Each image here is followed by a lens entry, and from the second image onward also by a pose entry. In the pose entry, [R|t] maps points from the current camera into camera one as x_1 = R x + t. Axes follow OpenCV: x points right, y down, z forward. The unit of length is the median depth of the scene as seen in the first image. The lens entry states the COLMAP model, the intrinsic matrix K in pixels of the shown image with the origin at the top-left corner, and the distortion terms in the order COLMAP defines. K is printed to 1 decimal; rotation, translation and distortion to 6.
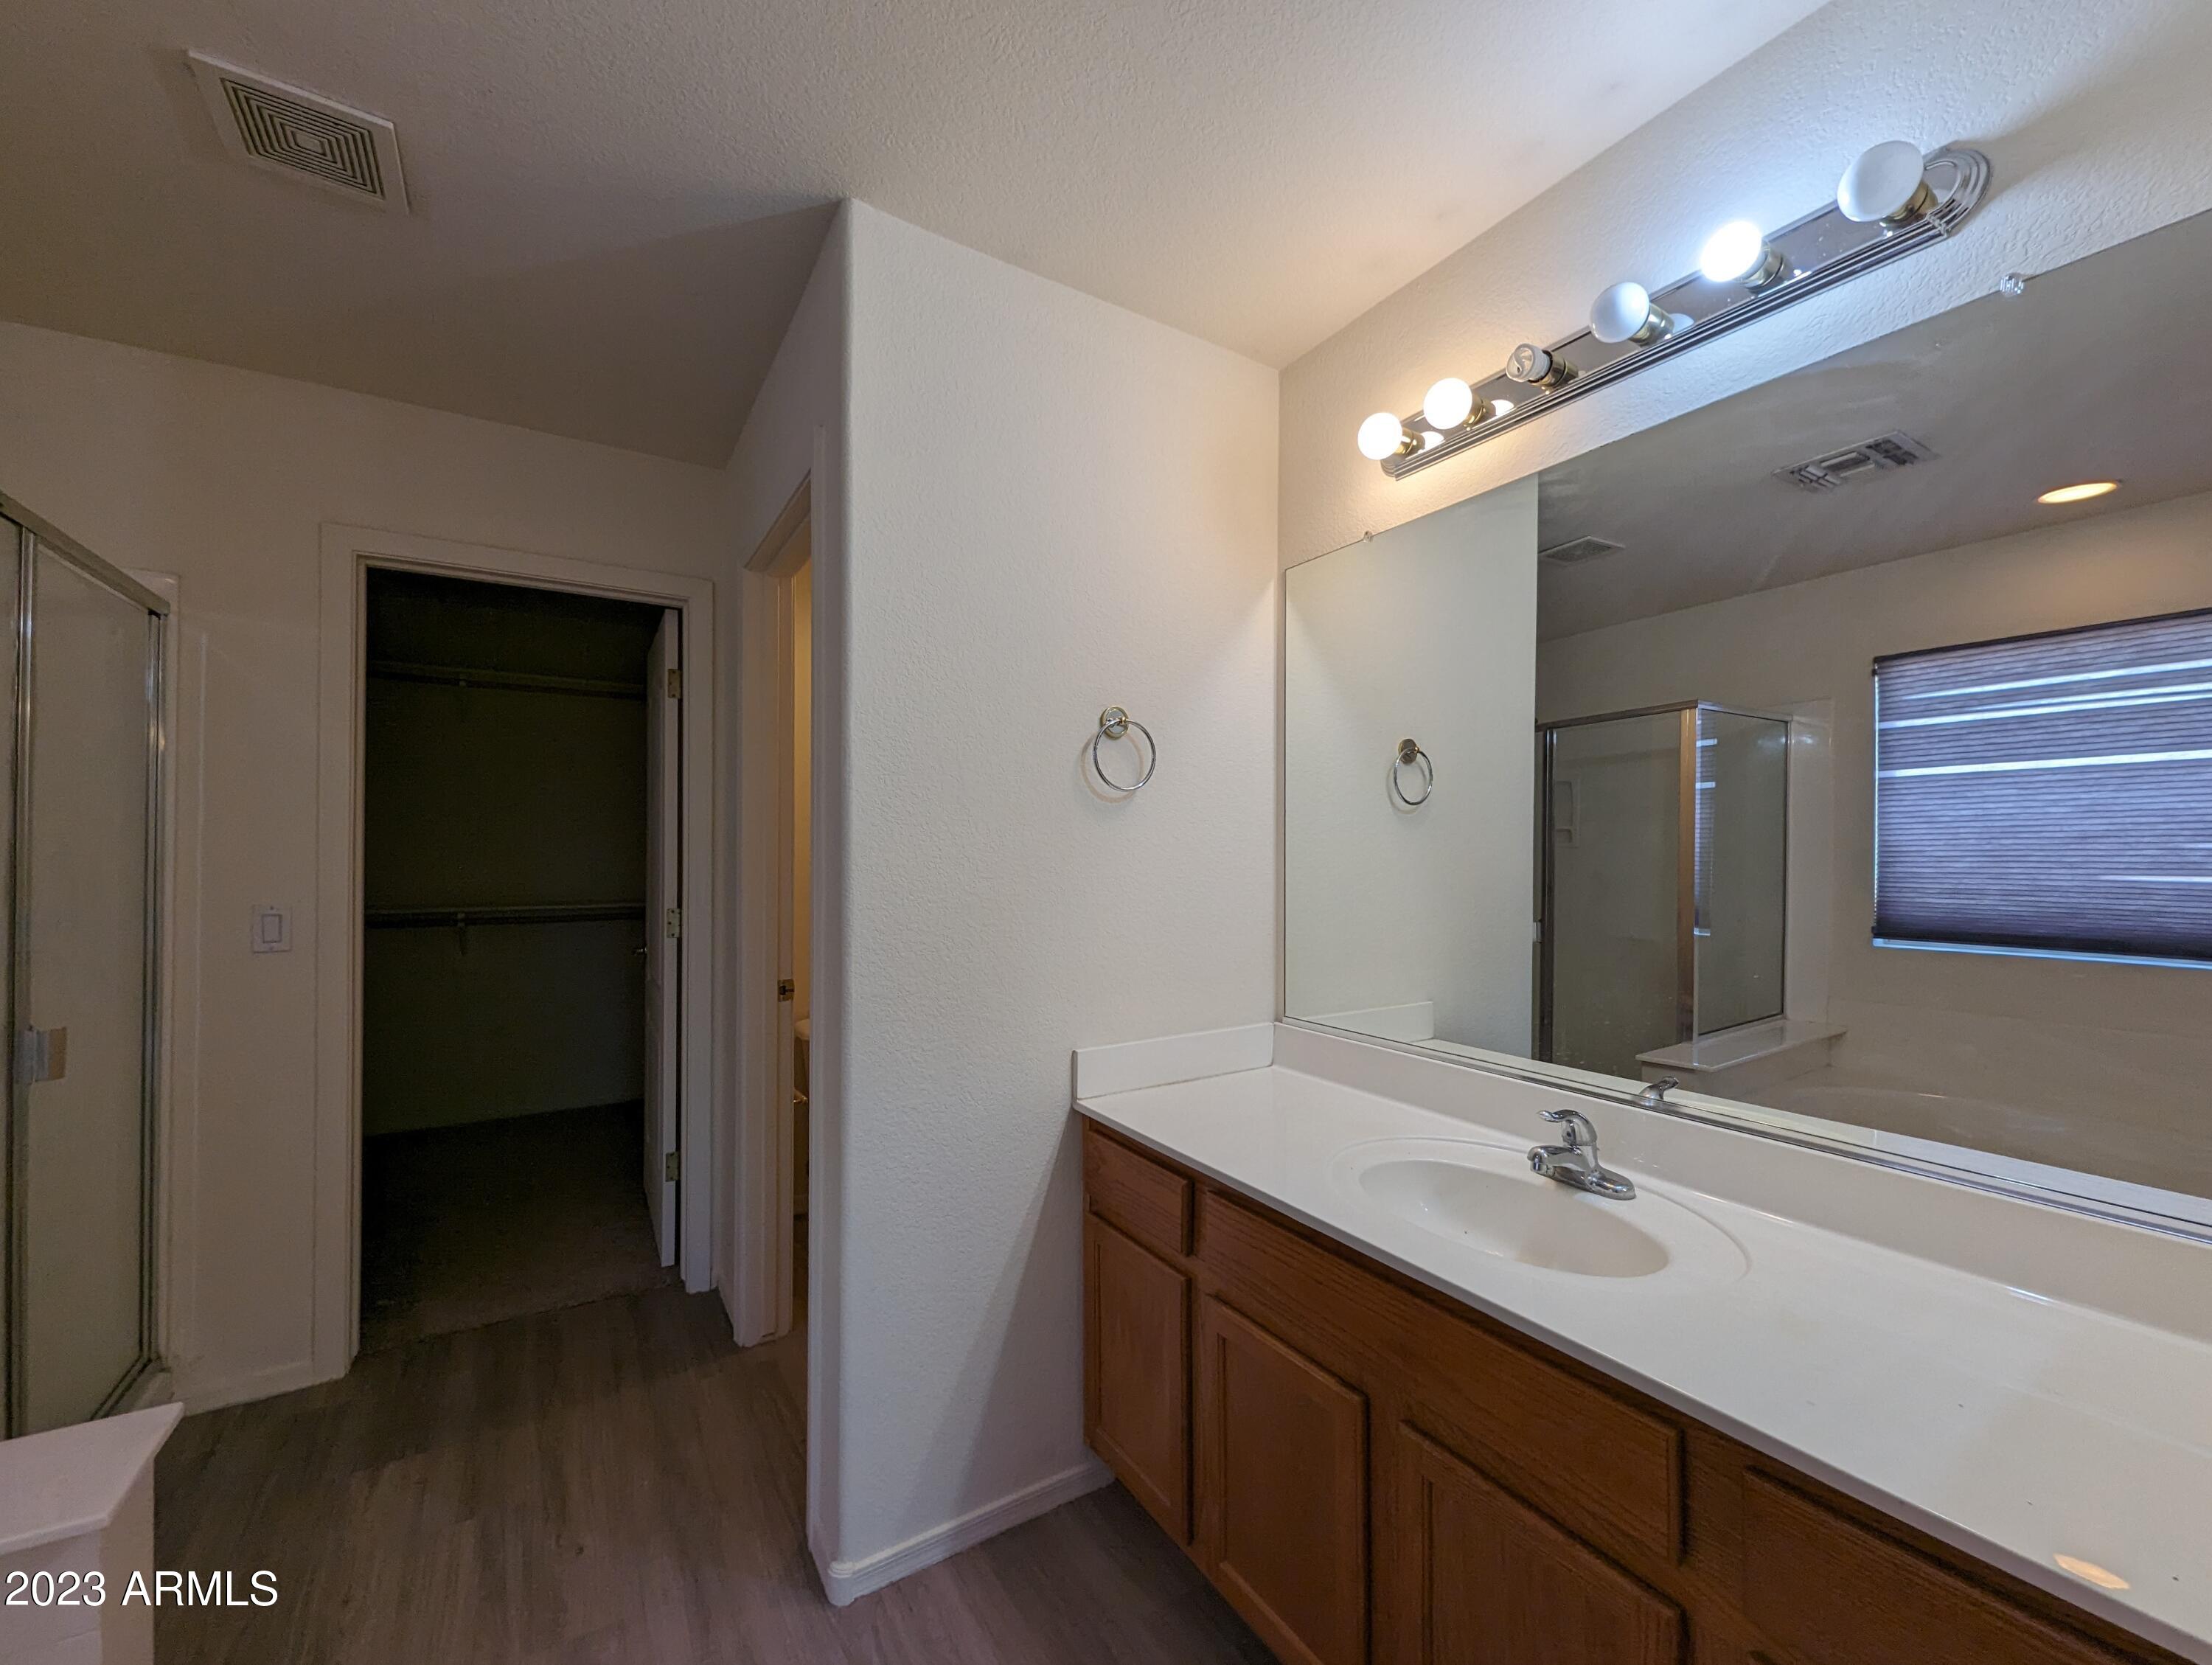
lens RADIAL K [[868.2, 0, 1098.8], [0, 868.2, 844.3], [0, 0, 1]] dist [0.005856, -0.003720]
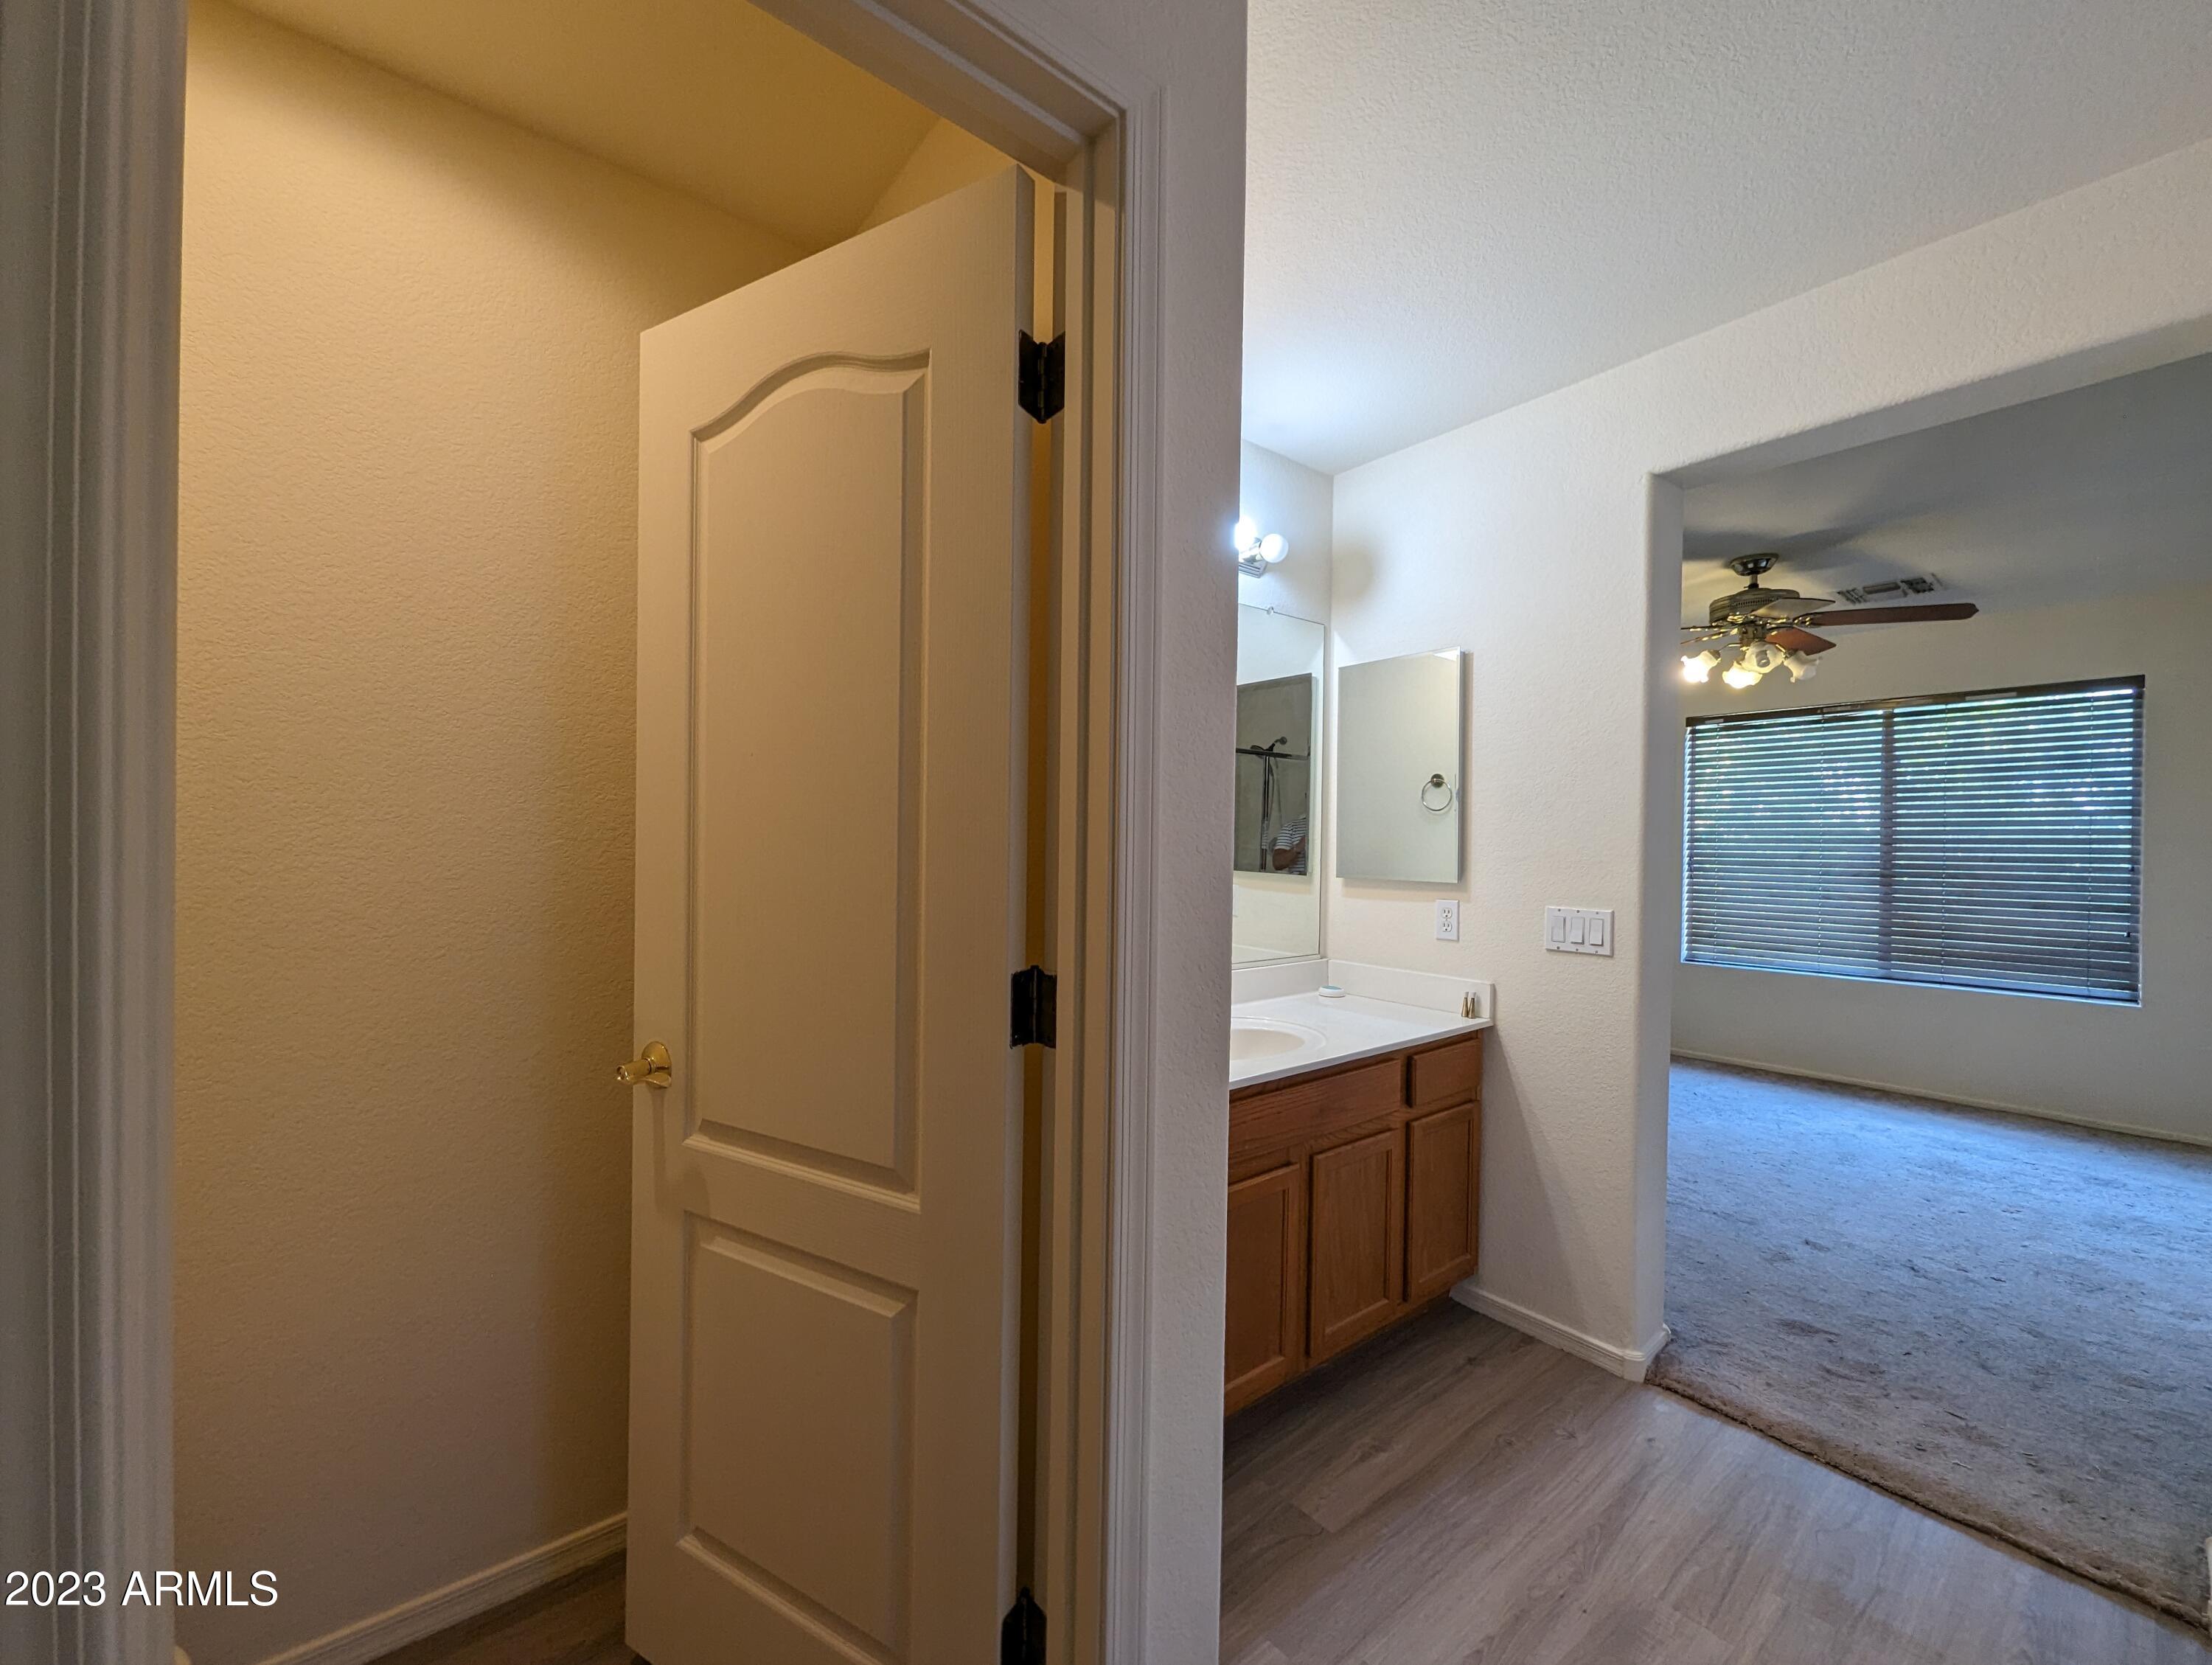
lens RADIAL K [[868.2, 0, 1098.8], [0, 868.2, 844.3], [0, 0, 1]] dist [0.005856, -0.003720]
pose [[-0.109339, -0.010163, 0.993953, -0.633104], [-0.024688, 0.999667, 0.007506, 0.016441], [-0.993698, -0.023718, -0.109554, 0.776415]]
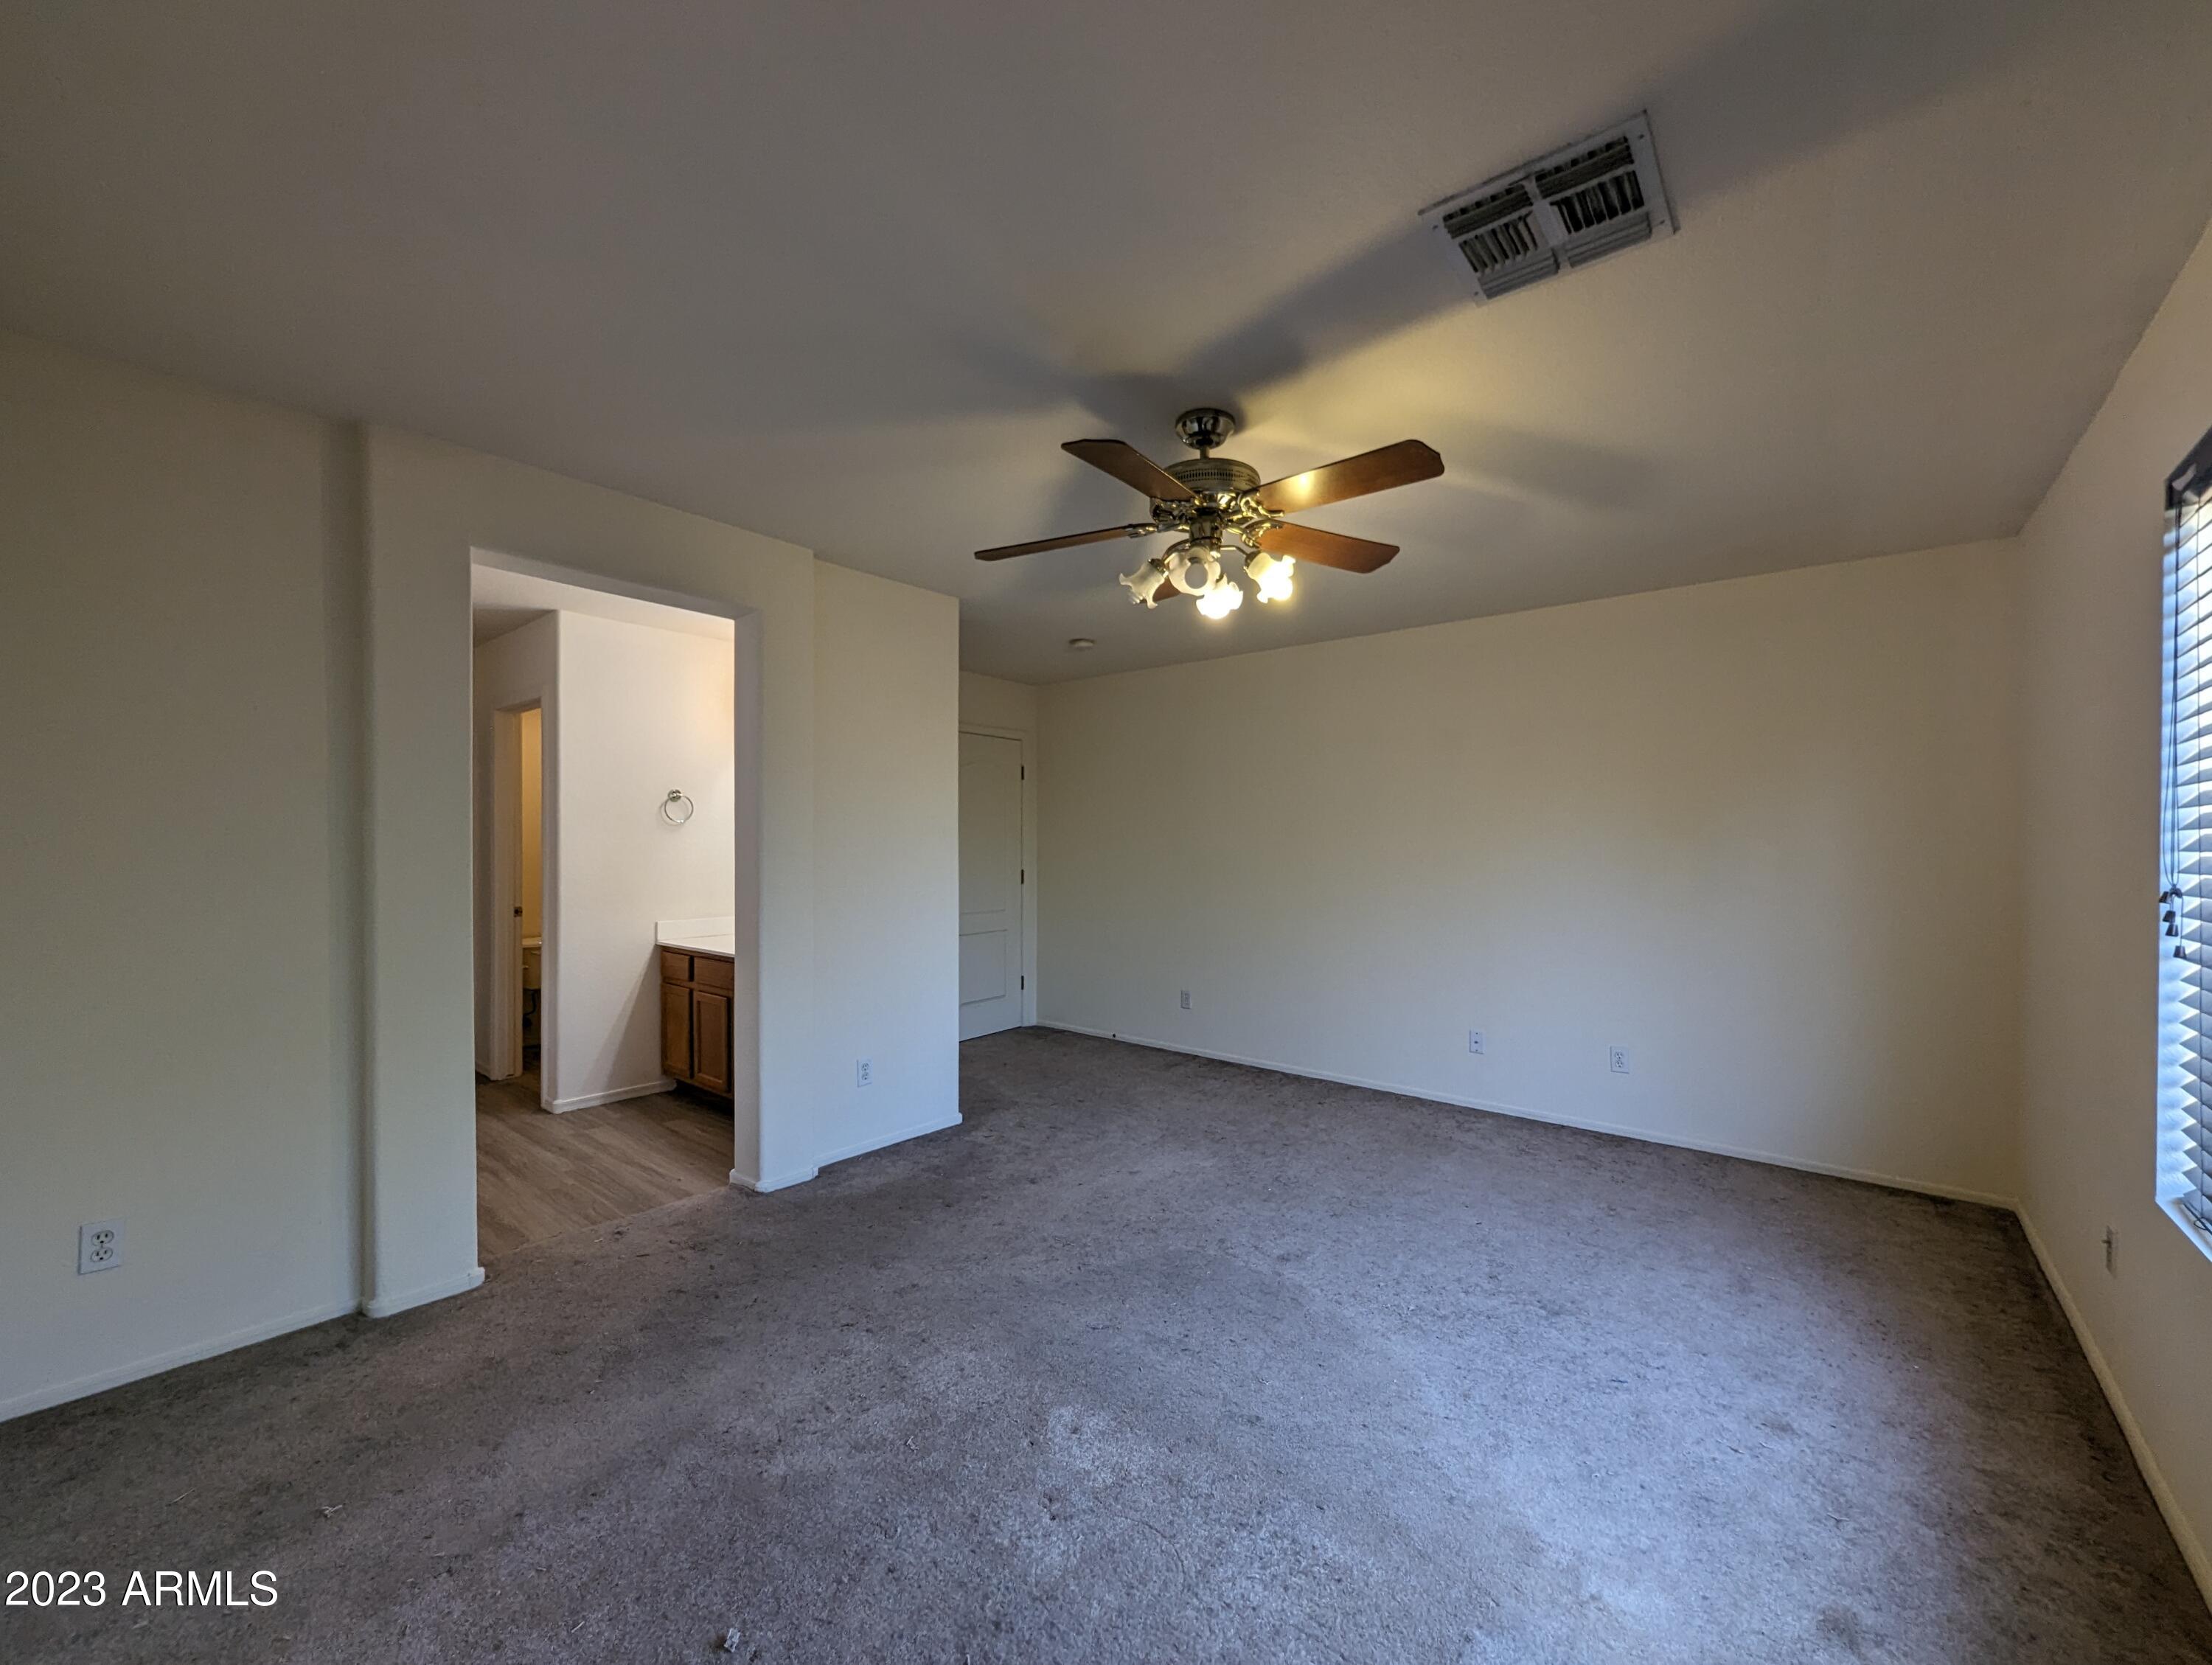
lens RADIAL K [[874.7, 0, 1100.3], [0, 874.7, 846.1], [0, 0, 1]] dist [-0.000747, 0.000182]
pose [[0.951319, 0.001389, 0.308206, 0.325030], [-0.004852, 0.999933, 0.010470, -0.017708], [-0.308171, -0.011456, 0.951262, -1.441777]]
